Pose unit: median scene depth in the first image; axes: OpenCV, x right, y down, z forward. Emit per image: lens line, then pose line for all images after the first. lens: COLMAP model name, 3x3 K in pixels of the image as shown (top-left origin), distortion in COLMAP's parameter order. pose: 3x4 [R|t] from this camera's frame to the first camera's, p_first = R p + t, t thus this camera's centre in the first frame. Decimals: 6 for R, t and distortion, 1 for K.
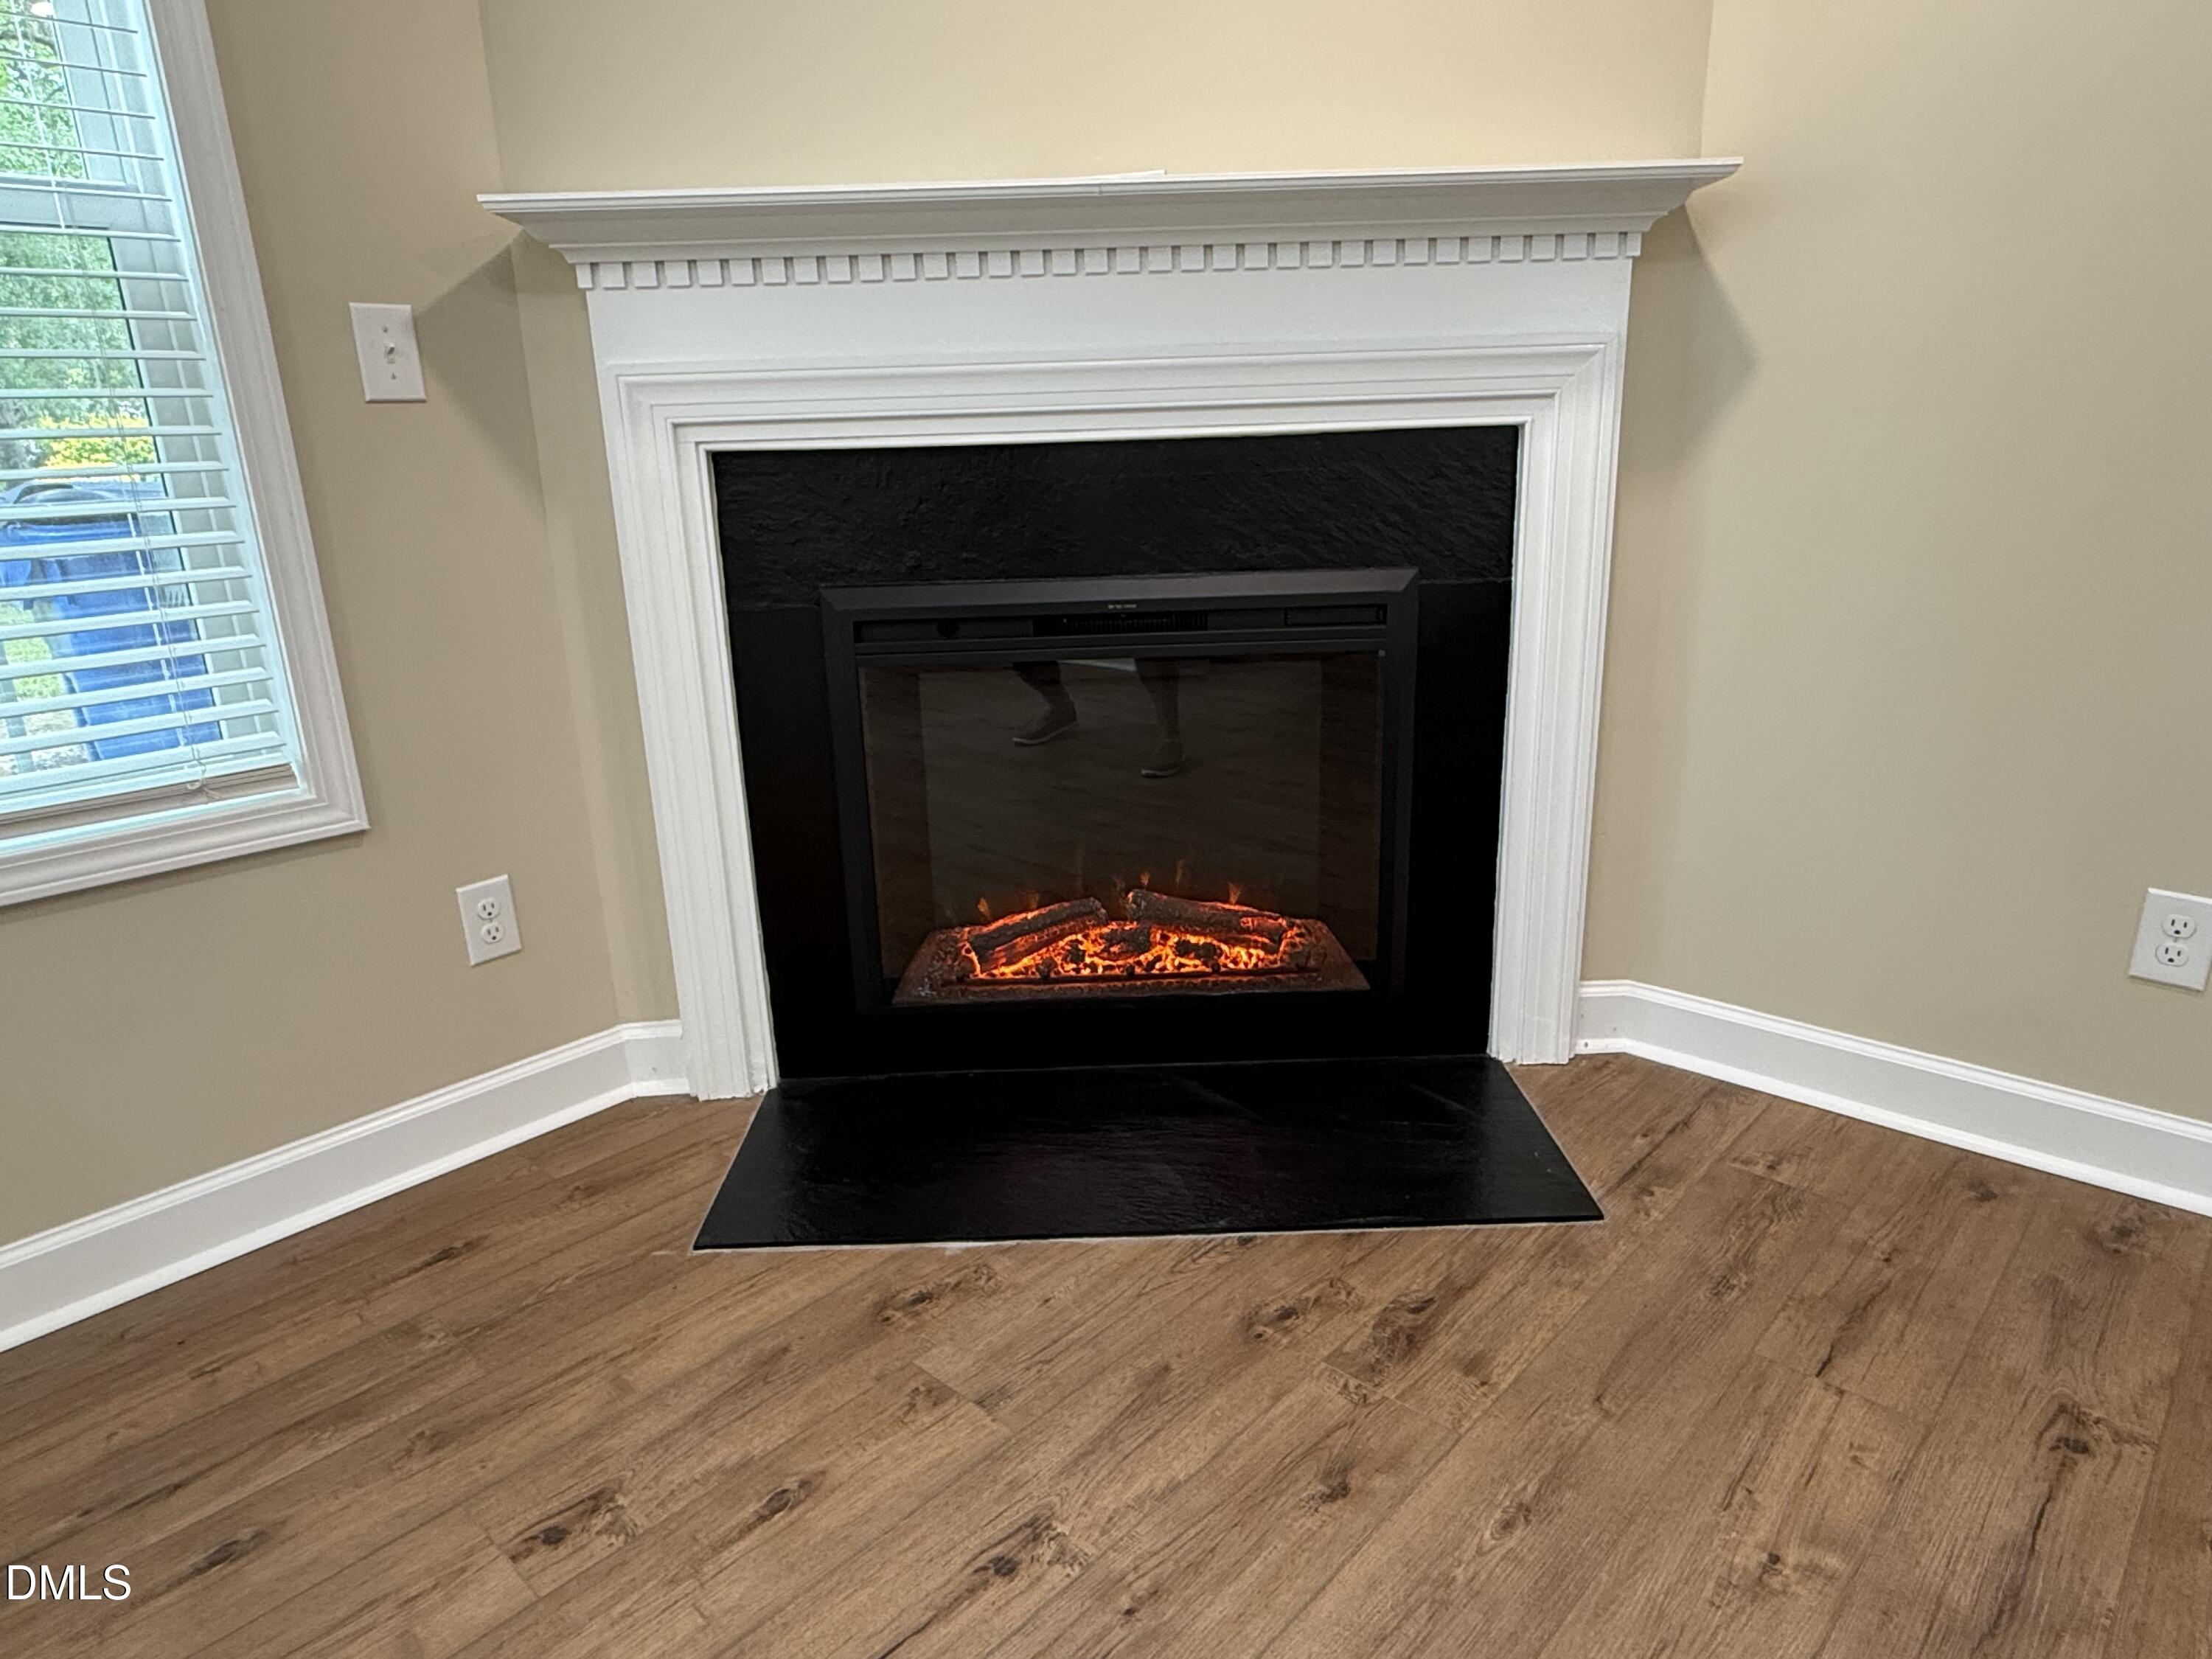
lens RADIAL K [[1367.2, 0, 1070.4], [0, 1367.2, 830.8], [0, 0, 1]] dist [-0.000007, 0.001694]
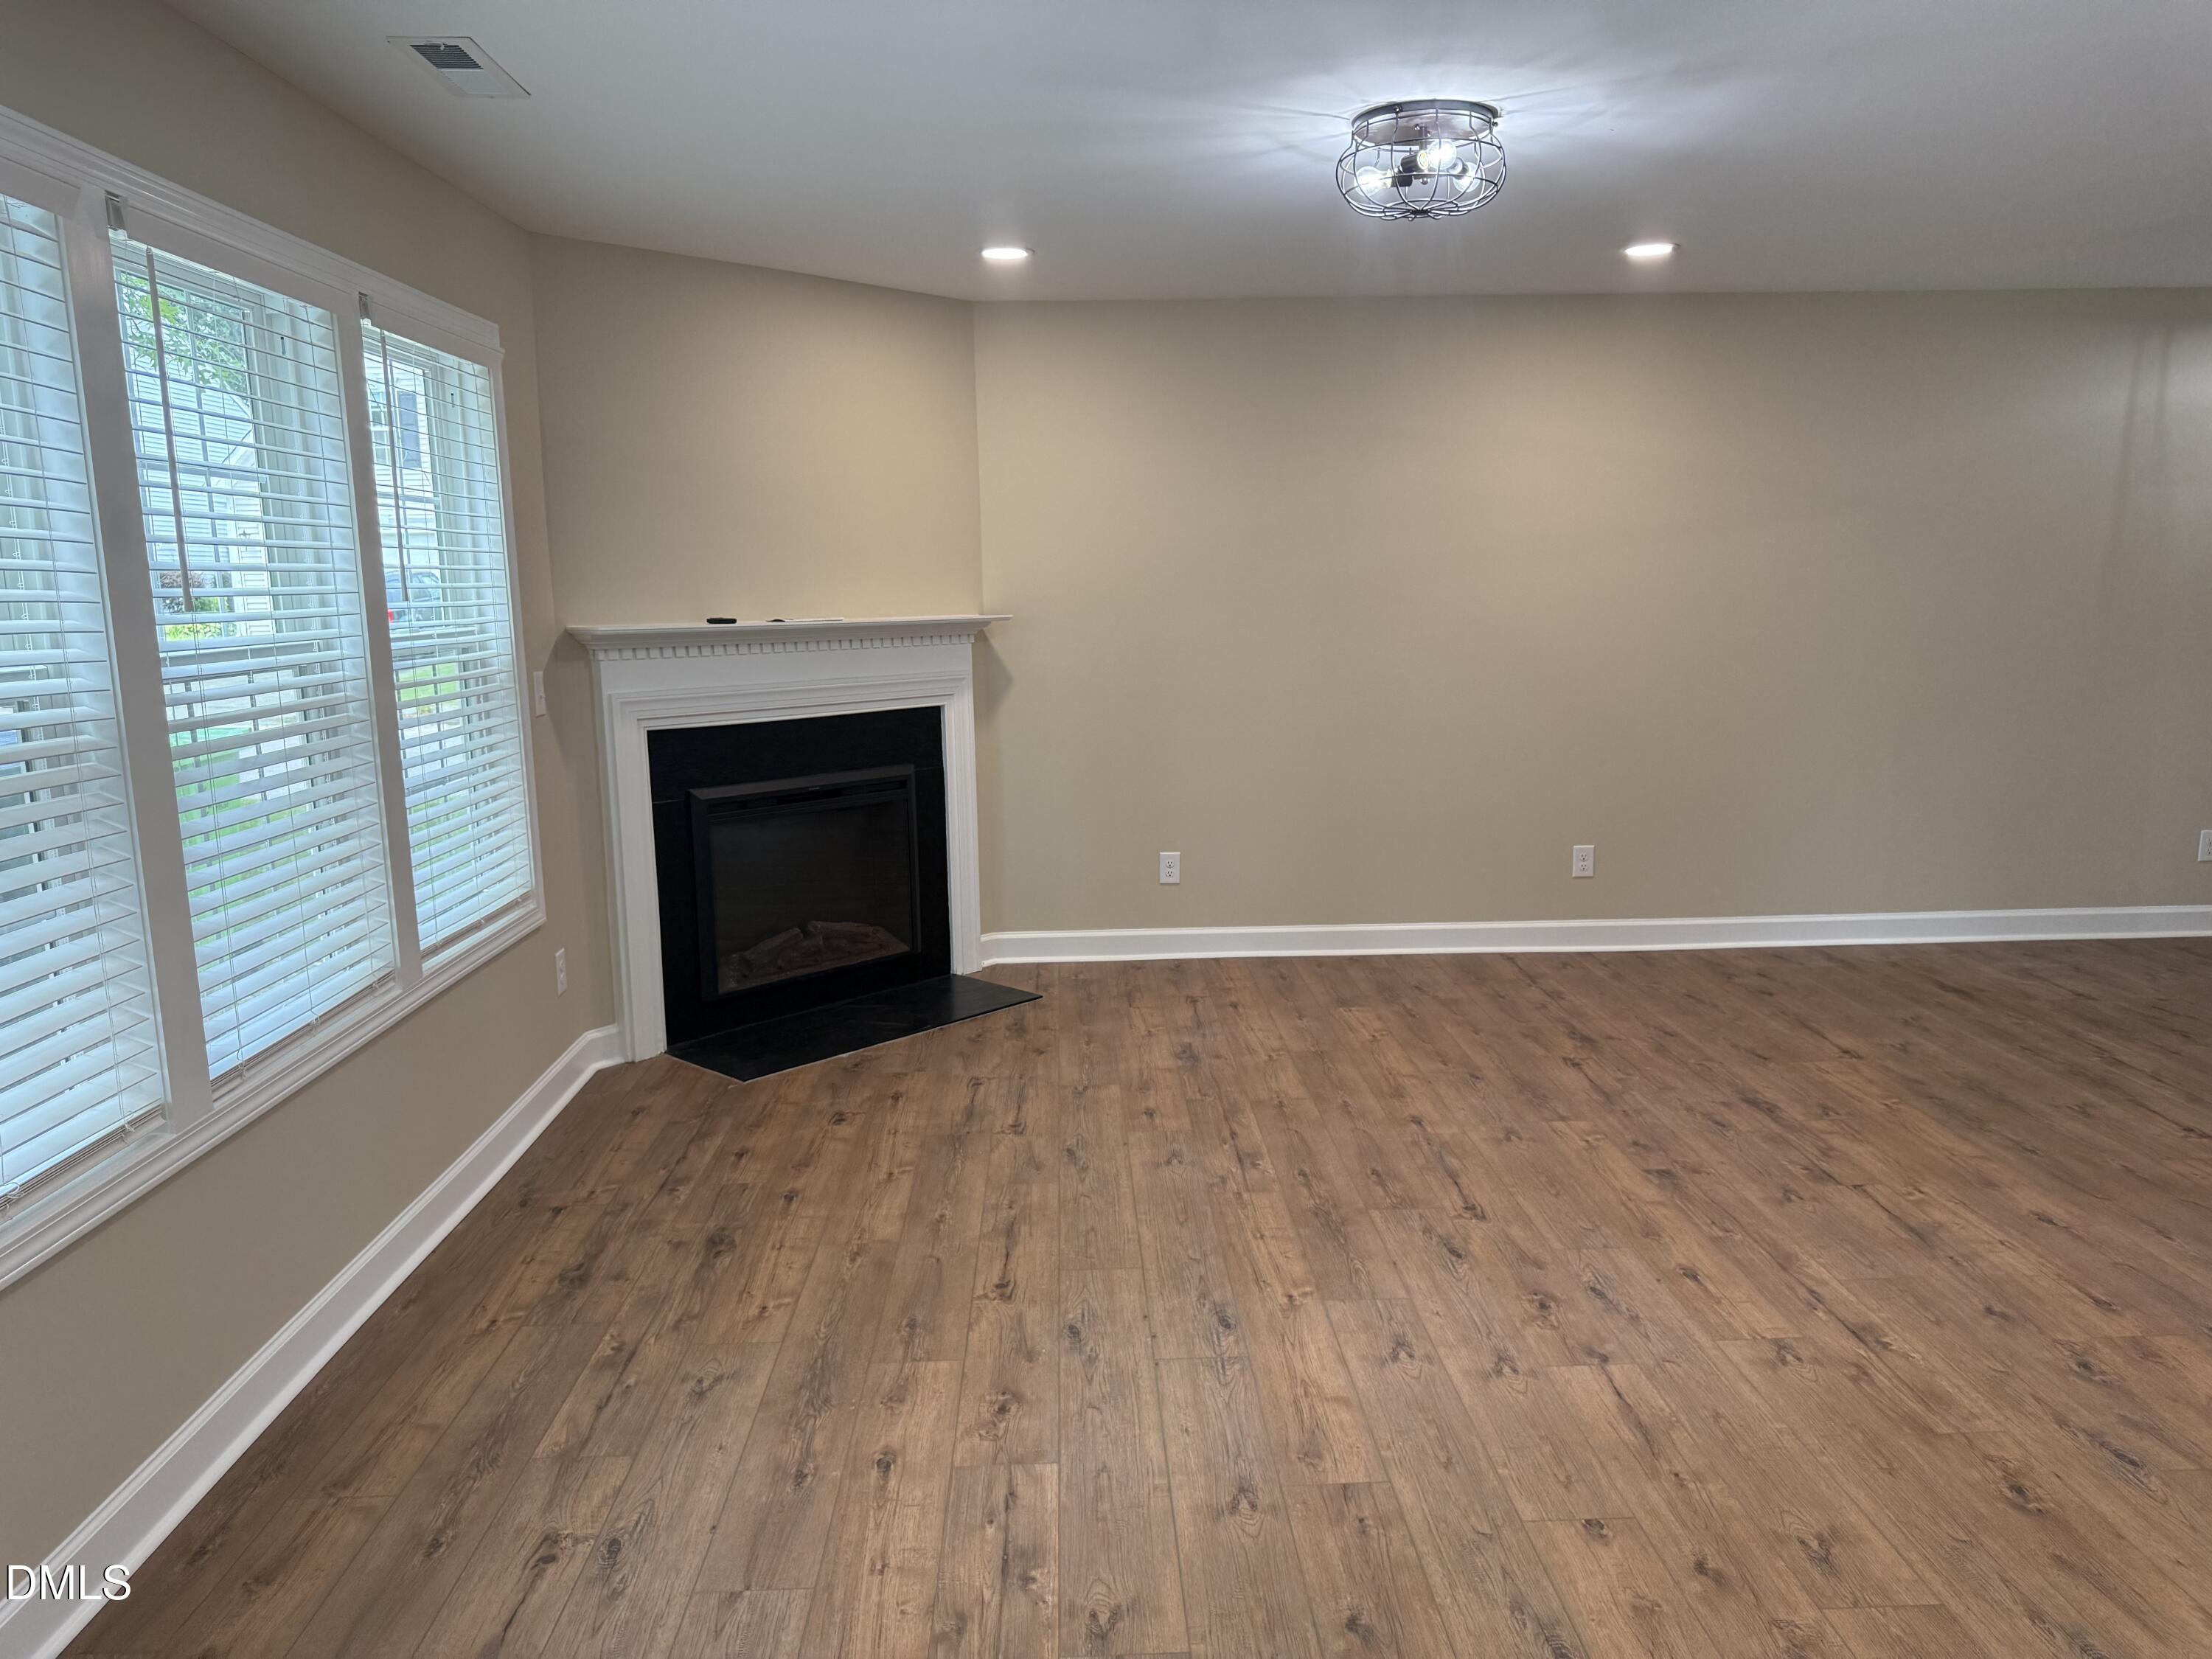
lens RADIAL K [[1594.5, 0, 1096.0], [0, 1594.5, 805.5], [0, 0, 1]] dist [0.091406, -0.103557]
pose [[0.705192, -0.079755, 0.704516, -1.666143], [0.194802, 0.977208, -0.084364, 0.197698], [-0.681730, 0.196734, 0.704656, -1.309972]]
